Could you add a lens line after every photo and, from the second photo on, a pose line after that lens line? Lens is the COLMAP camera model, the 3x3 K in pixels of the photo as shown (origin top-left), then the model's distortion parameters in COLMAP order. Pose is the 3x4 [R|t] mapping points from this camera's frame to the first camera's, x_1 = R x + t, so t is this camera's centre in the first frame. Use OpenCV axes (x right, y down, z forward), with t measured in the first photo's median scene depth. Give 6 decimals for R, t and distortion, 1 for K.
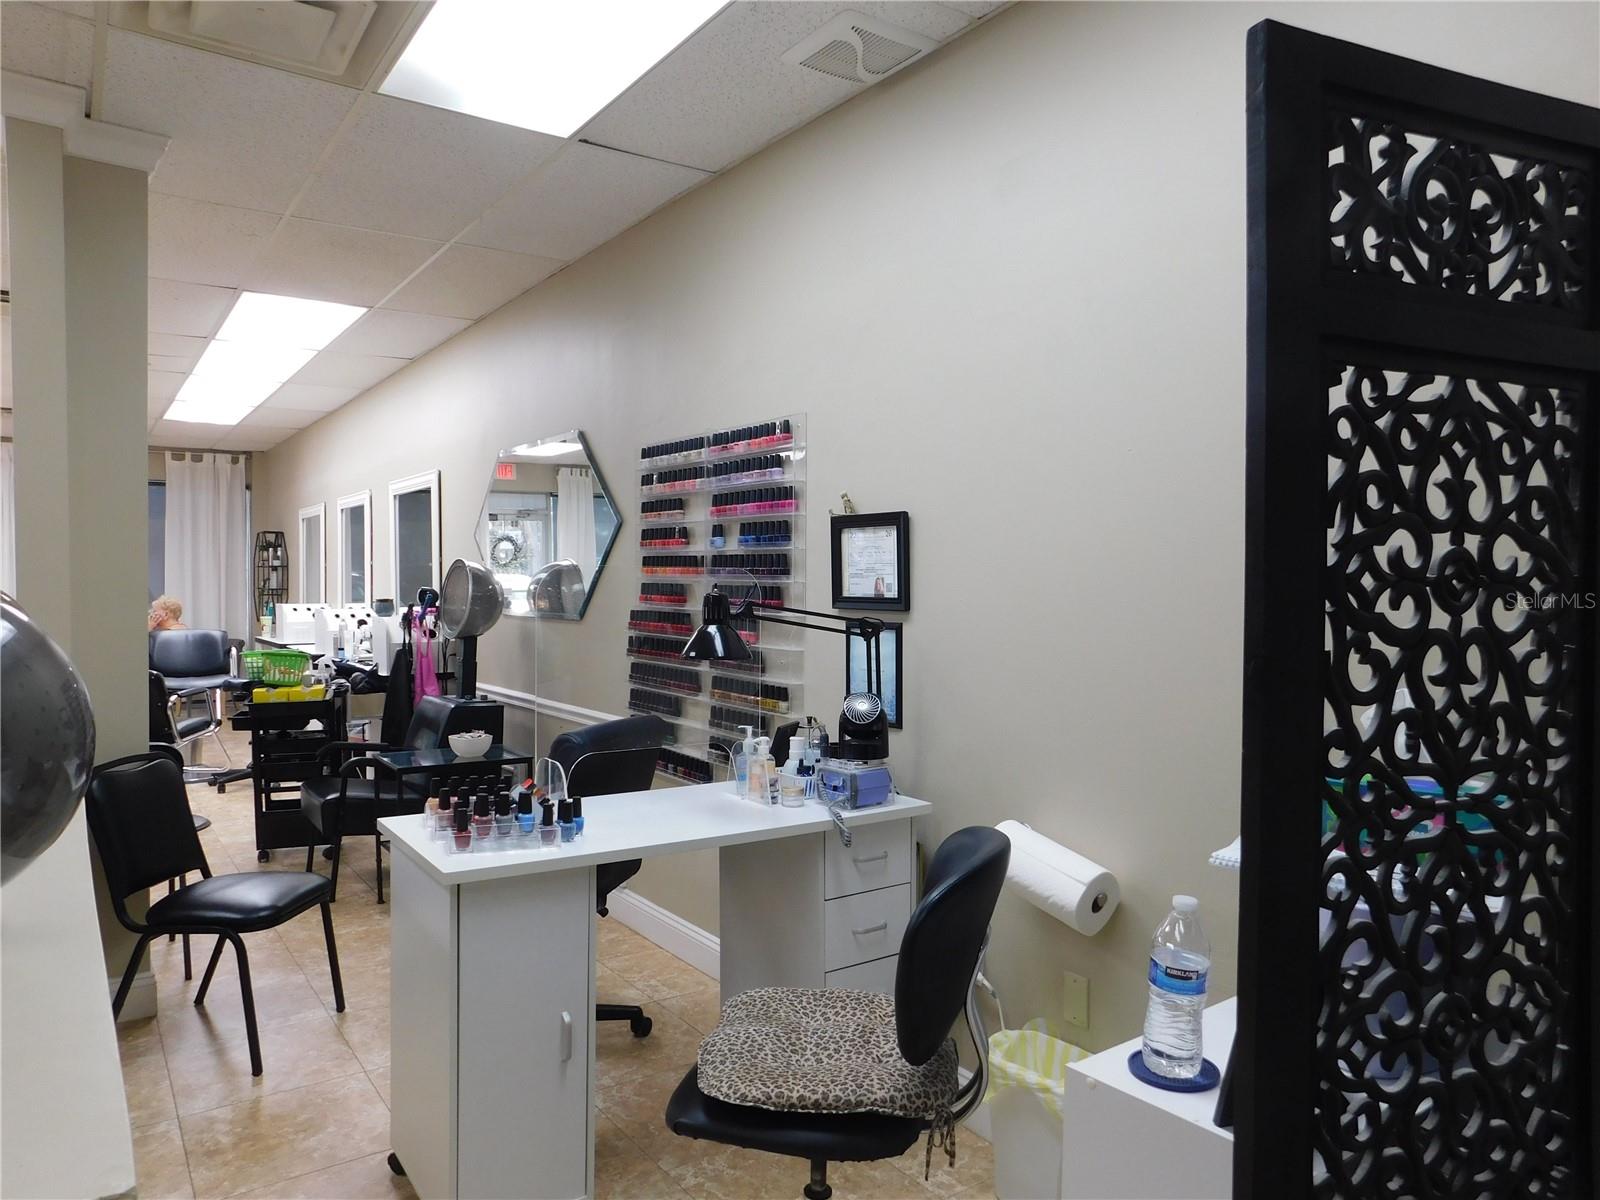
lens RADIAL K [[1067.3, 0, 800.6], [0, 1067.3, 607.1], [0, 0, 1]] dist [-0.053584, 0.046109]
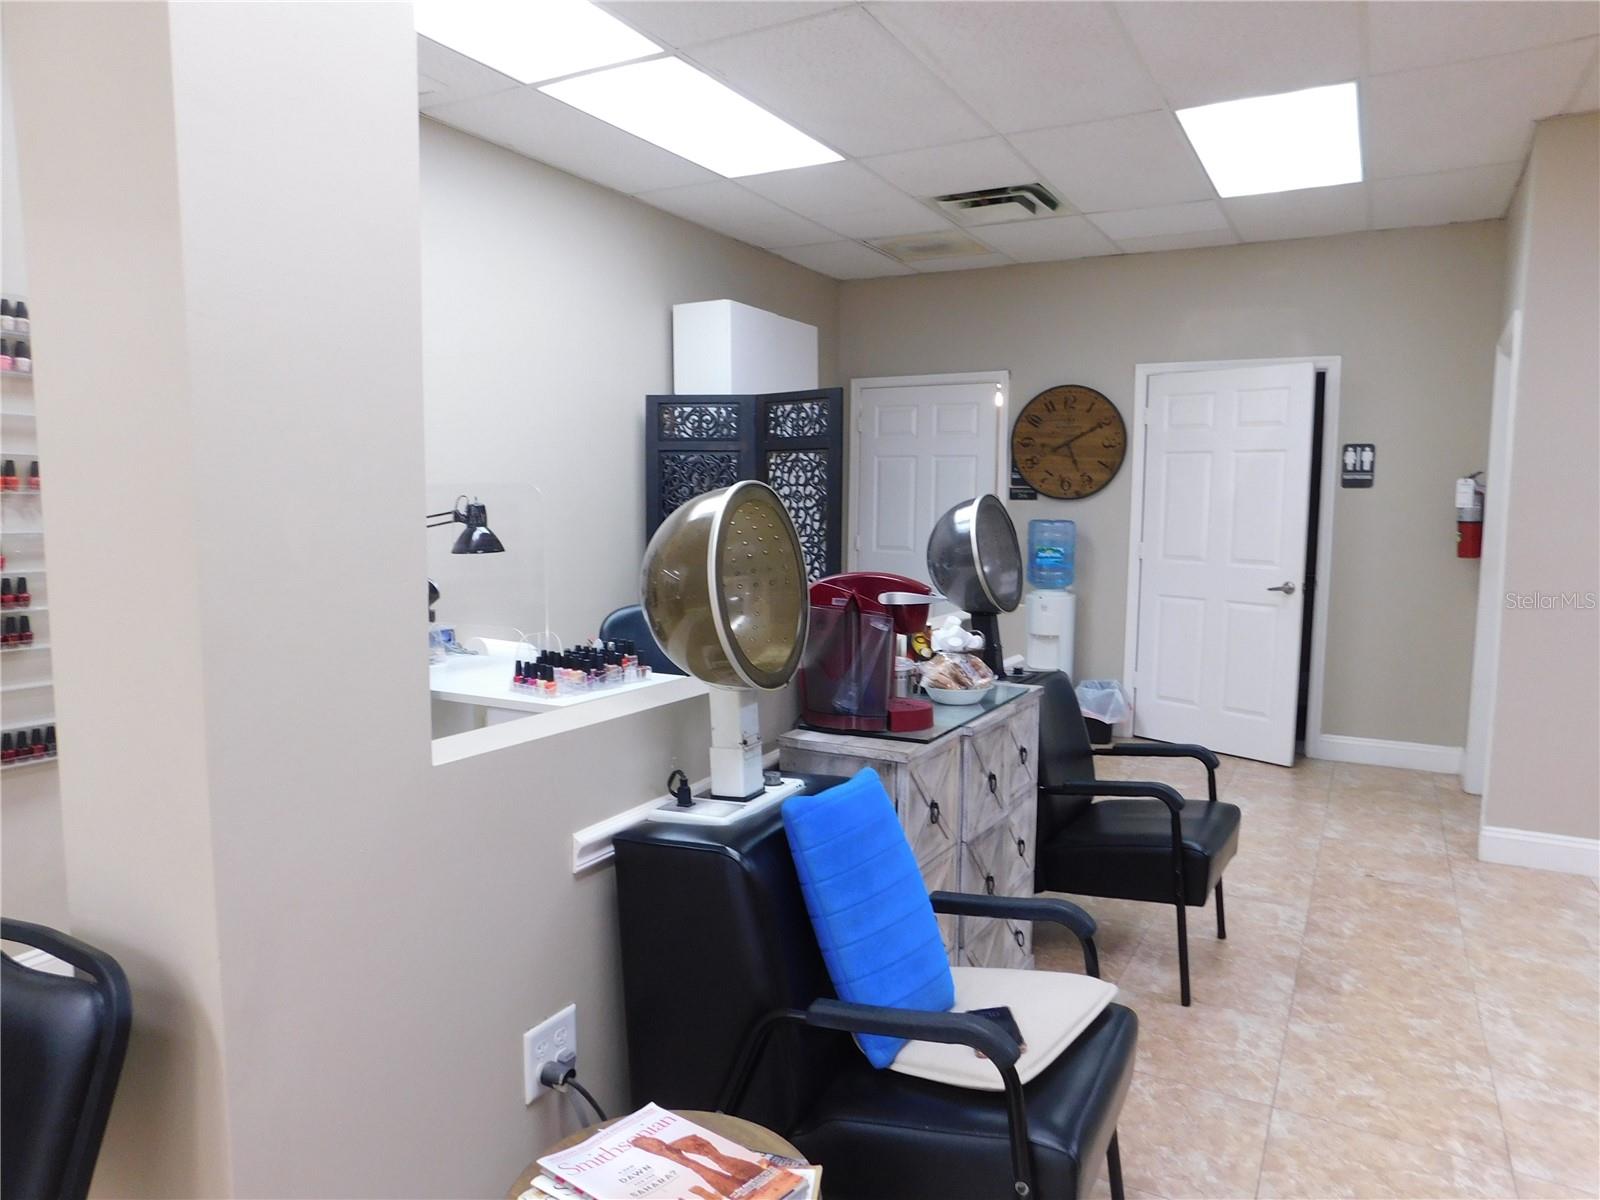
lens RADIAL K [[1067.3, 0, 786.3], [0, 1067.3, 605.8], [0, 0, 1]] dist [-0.053584, 0.046109]
pose [[0.911346, -0.046917, 0.408960, -1.410415], [0.003091, 0.994236, 0.107173, -0.050496], [-0.411630, -0.096407, 0.906237, -3.385173]]
